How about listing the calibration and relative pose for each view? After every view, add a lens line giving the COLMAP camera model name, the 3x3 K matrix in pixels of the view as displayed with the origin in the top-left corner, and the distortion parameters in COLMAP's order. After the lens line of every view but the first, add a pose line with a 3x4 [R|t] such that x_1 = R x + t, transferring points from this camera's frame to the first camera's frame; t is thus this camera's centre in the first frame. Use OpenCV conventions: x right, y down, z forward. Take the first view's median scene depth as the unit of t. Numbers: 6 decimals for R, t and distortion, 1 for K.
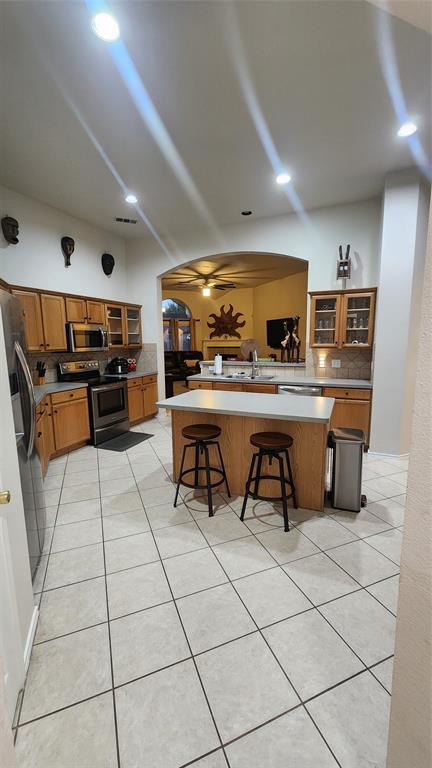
lens RADIAL K [[303.5, 0, 216.0], [0, 303.5, 384.0], [0, 0, 1]] dist [0.000056, 0.000011]
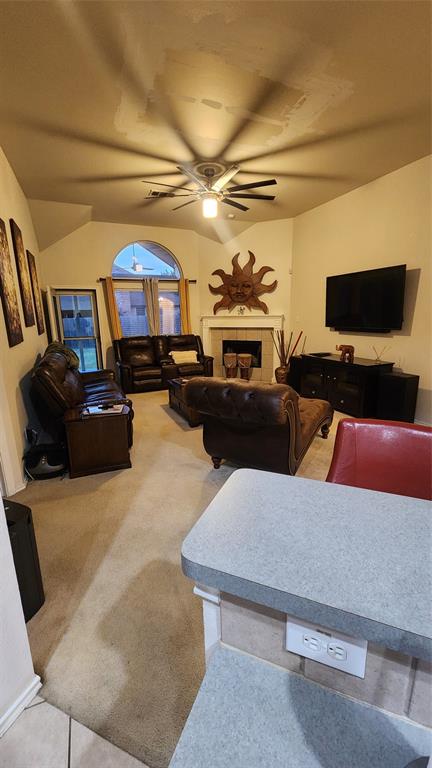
lens RADIAL K [[303.5, 0, 216.0], [0, 303.5, 384.0], [0, 0, 1]] dist [0.000056, 0.000011]
pose [[0.999974, -0.004748, 0.005471, -0.020269], [0.004299, 0.996851, 0.079175, -0.062026], [-0.005830, -0.079150, 0.996846, 0.417916]]
